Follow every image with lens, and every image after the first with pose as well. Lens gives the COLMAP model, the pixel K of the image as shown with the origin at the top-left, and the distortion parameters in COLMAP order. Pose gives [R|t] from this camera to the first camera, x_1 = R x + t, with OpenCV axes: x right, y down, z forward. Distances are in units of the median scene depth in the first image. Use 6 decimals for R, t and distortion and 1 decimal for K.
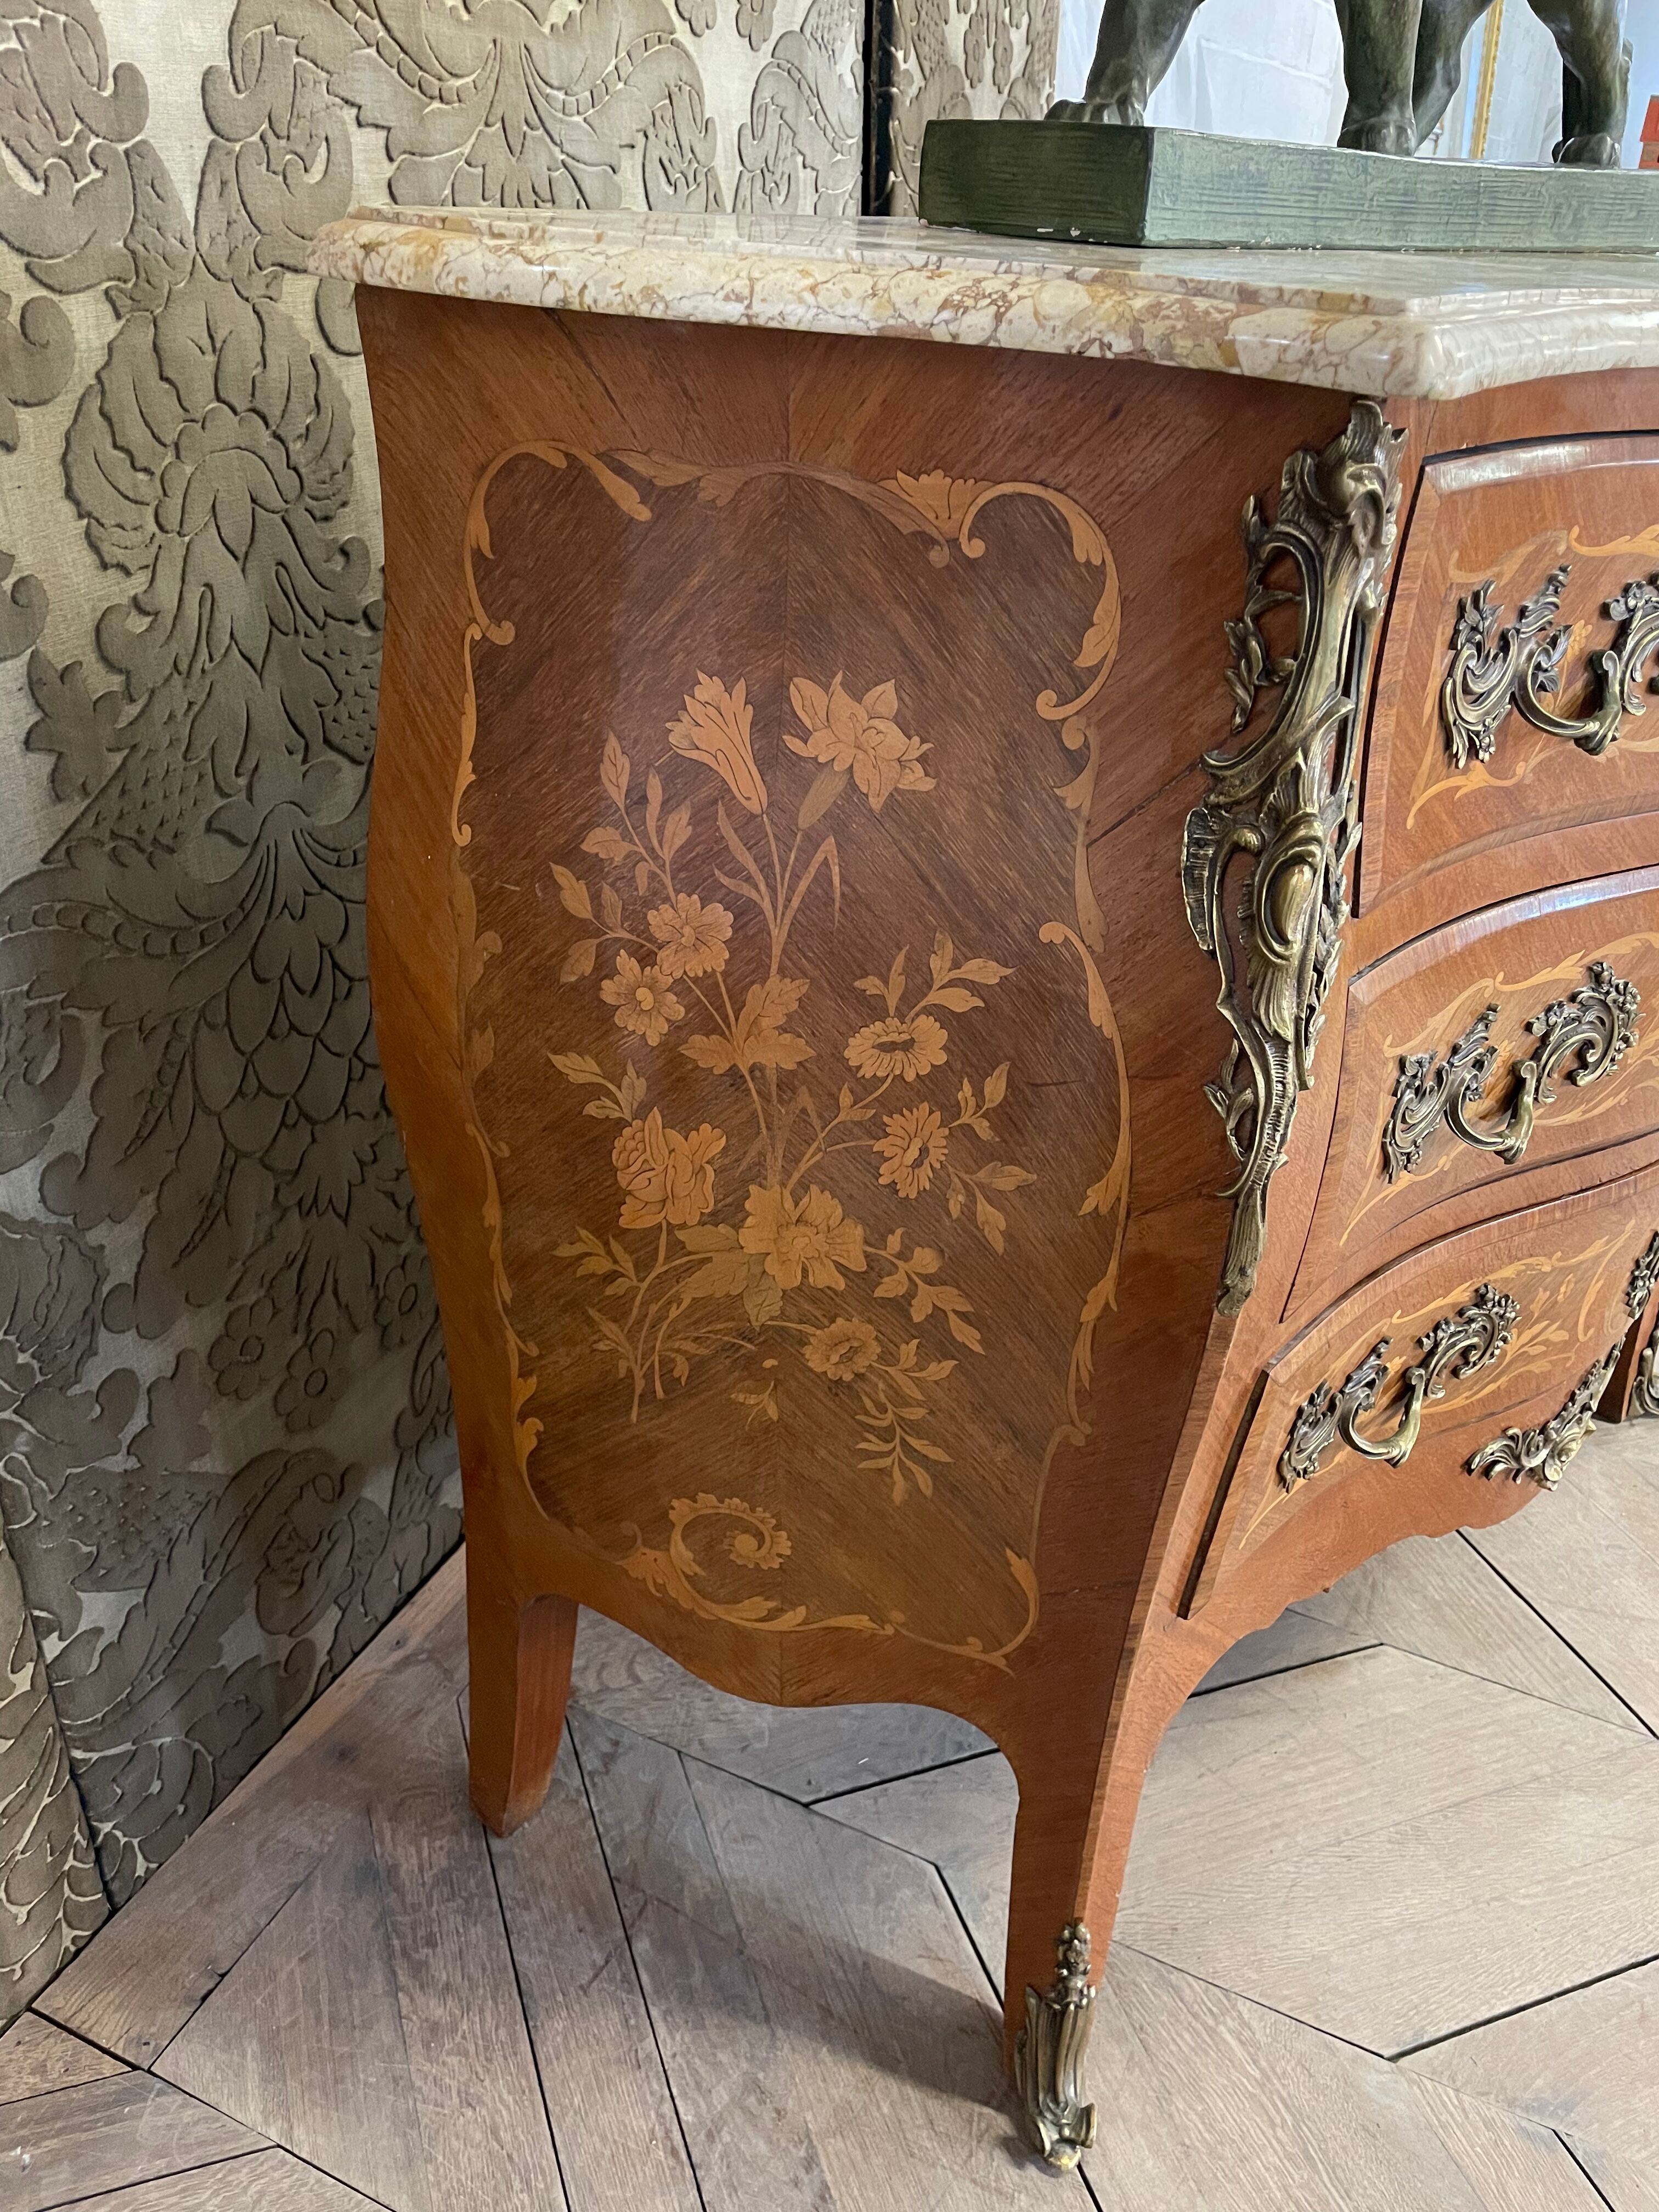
lens RADIAL K [[1687.9, 0, 850.3], [0, 1687.9, 1110.4], [0, 0, 1]] dist [0.092888, -0.129797]
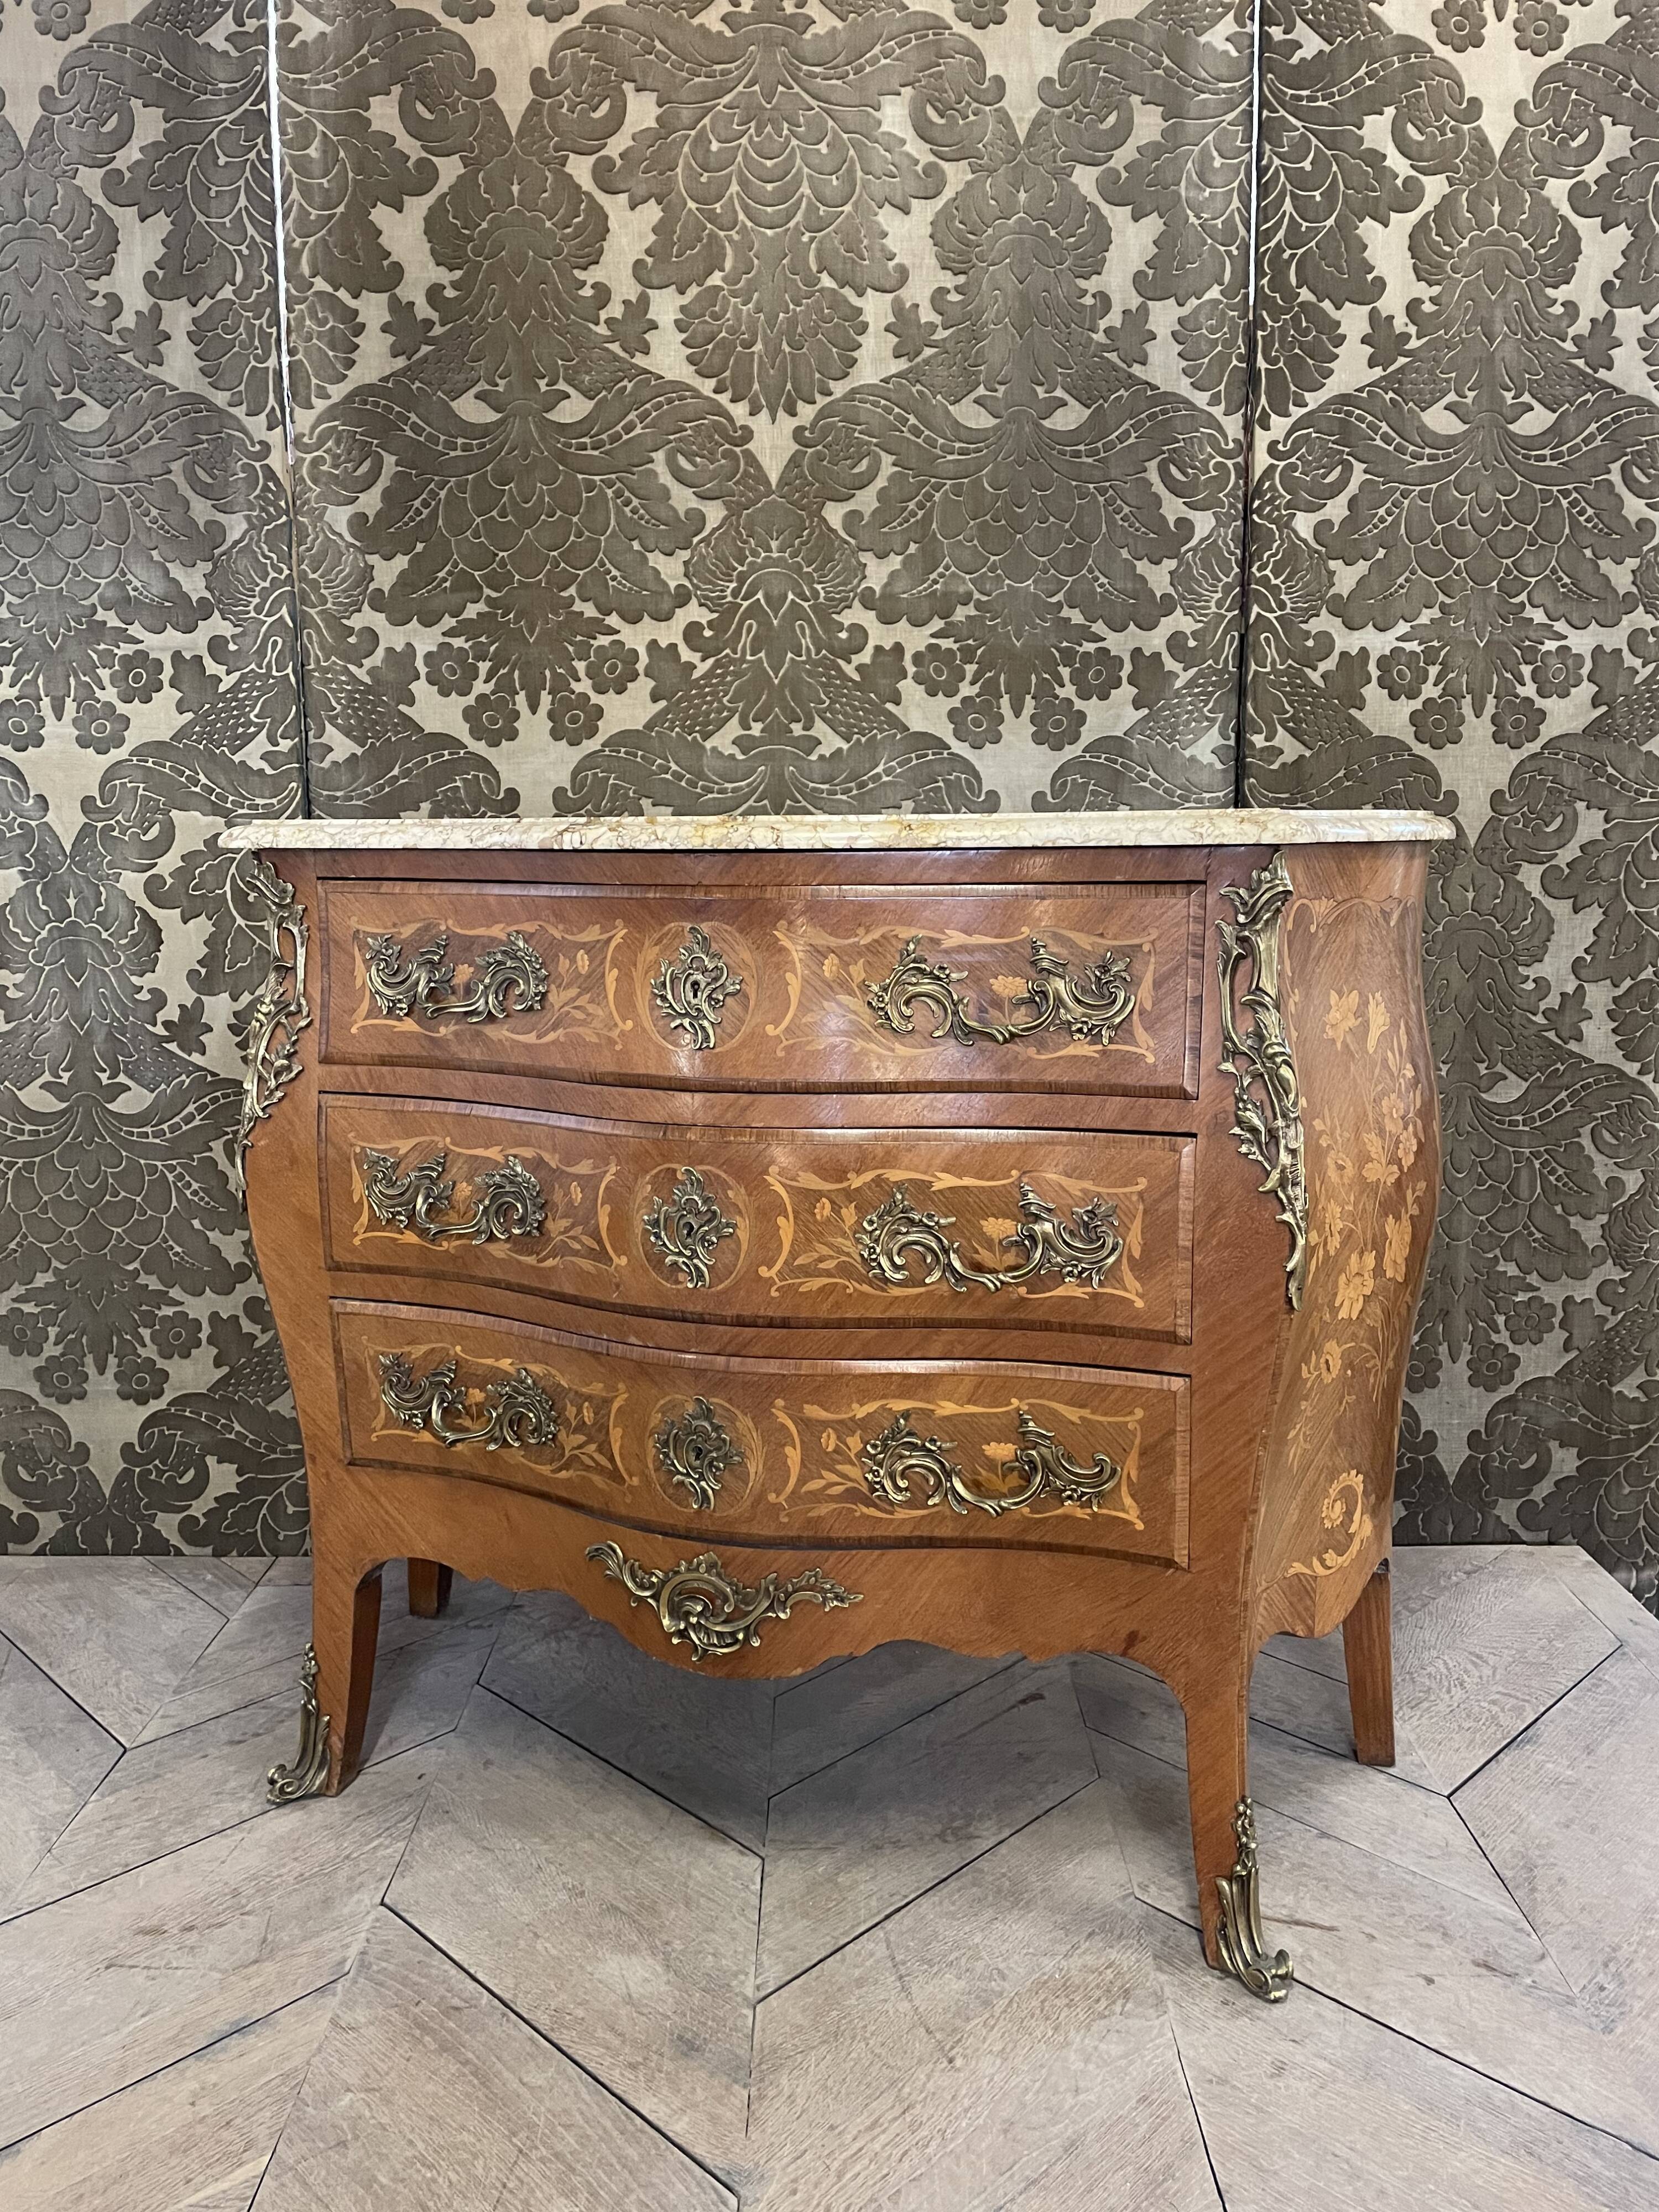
lens RADIAL K [[1687.9, 0, 842.0], [0, 1687.9, 1102.4], [0, 0, 1]] dist [0.092888, -0.129797]
pose [[0.414011, 0.081265, -0.906637, 1.805787], [-0.420907, 0.900223, -0.111515, -0.070868], [0.807113, 0.427779, 0.406907, 0.436237]]
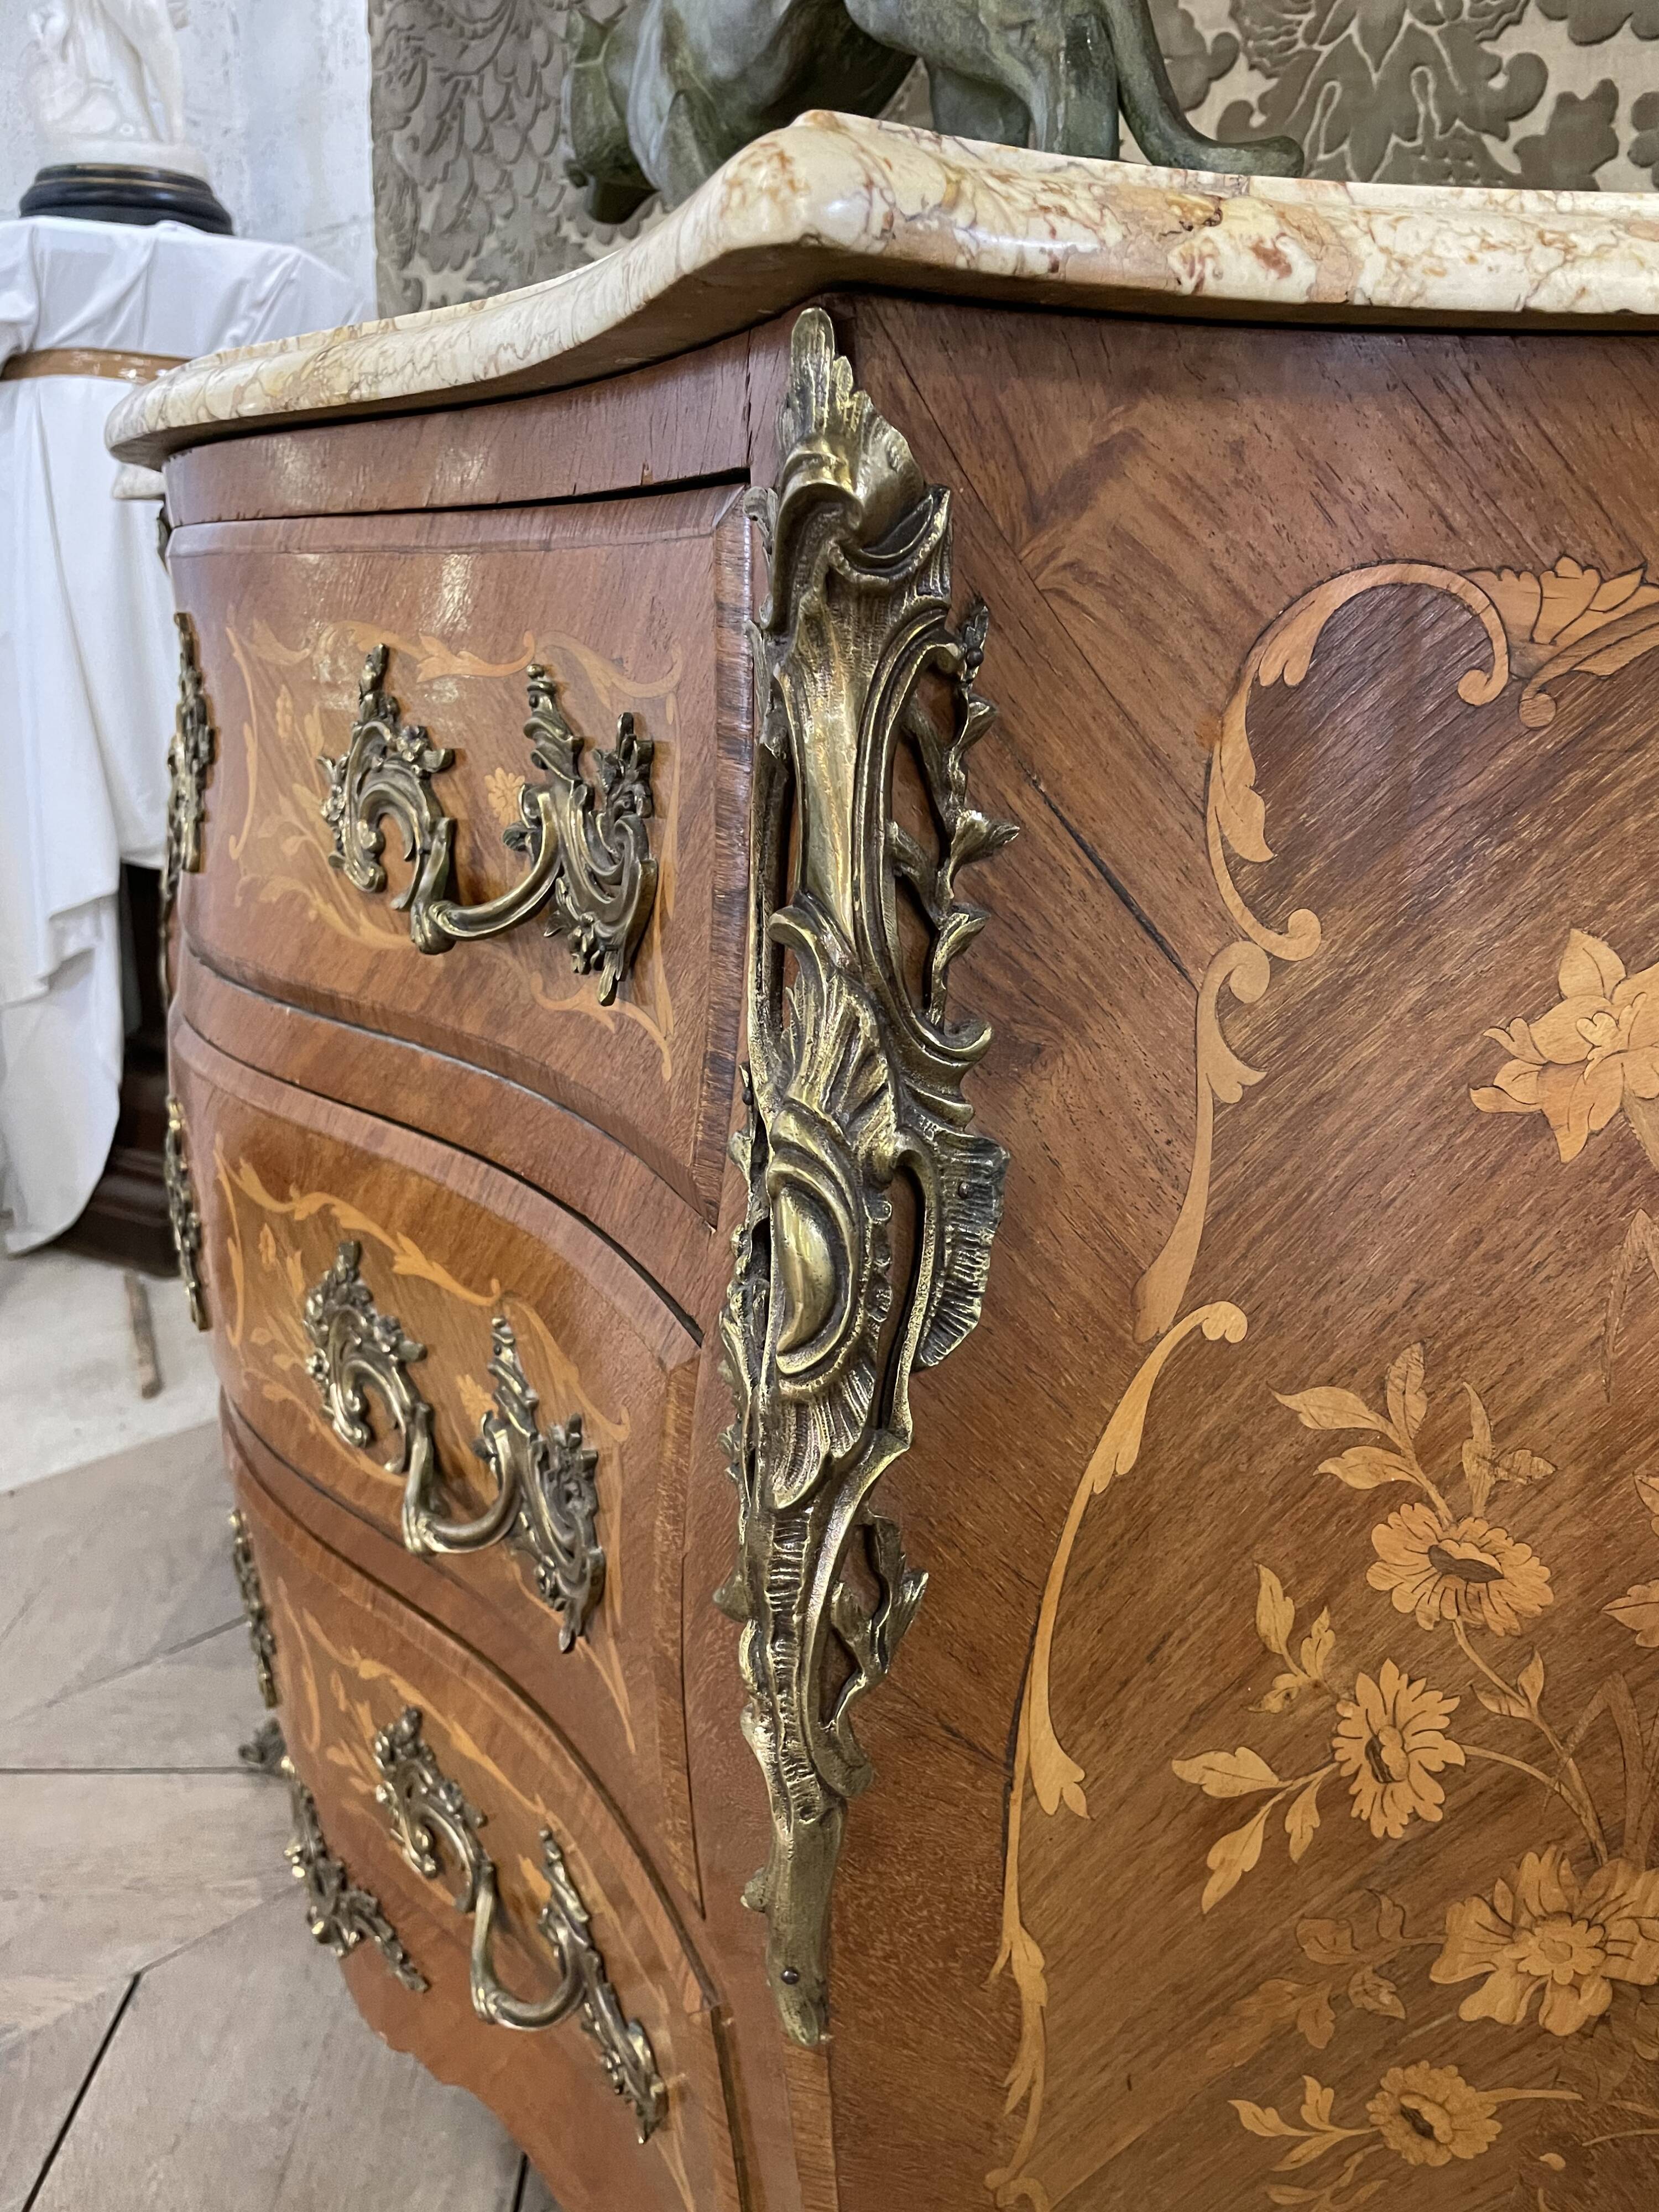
lens RADIAL K [[1687.9, 0, 860.7], [0, 1687.9, 1136.8], [0, 0, 1]] dist [0.092888, -0.129797]
pose [[-0.325104, 0.225557, -0.918385, 1.082446], [-0.489267, 0.790945, 0.367456, -0.514819], [0.809275, 0.568797, -0.146782, 1.263298]]
